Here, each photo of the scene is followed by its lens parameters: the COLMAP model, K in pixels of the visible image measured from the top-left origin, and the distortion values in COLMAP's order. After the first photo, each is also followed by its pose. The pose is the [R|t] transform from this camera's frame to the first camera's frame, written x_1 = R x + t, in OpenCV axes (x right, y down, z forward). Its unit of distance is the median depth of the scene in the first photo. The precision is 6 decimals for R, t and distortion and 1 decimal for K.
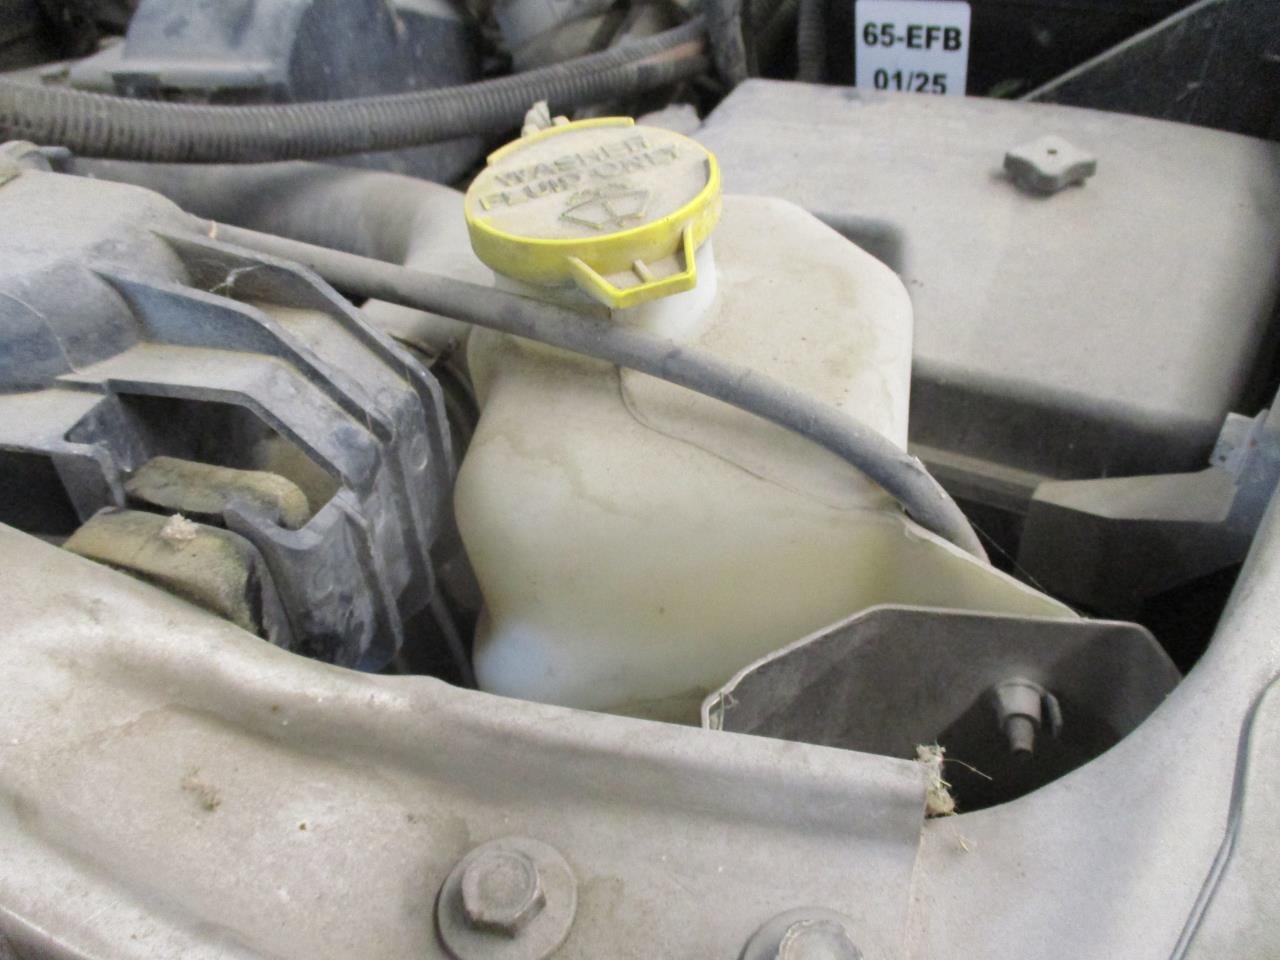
lens RADIAL K [[1098.8, 0, 638.9], [0, 1098.8, 448.2], [0, 0, 1]] dist [-0.048200, 0.004829]
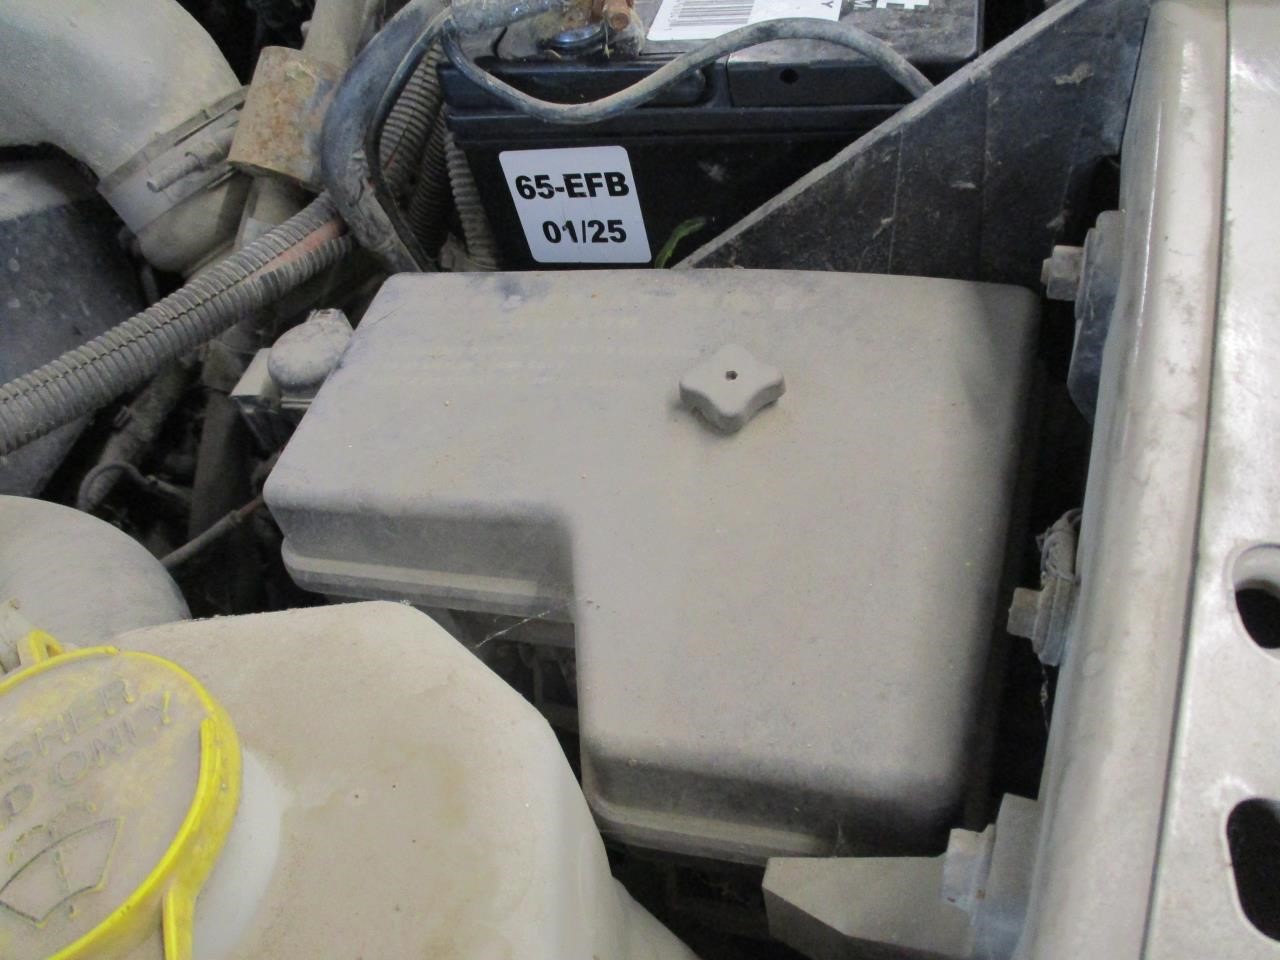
lens RADIAL K [[1124.5, 0, 640.0], [0, 1124.5, 480.0], [0, 0, 1]] dist [-0.007986, -0.005874]
pose [[0.967585, -0.222064, 0.120278, 0.148544], [0.213881, 0.973797, 0.077291, -0.214609], [-0.134290, -0.049060, 0.989727, 0.116232]]
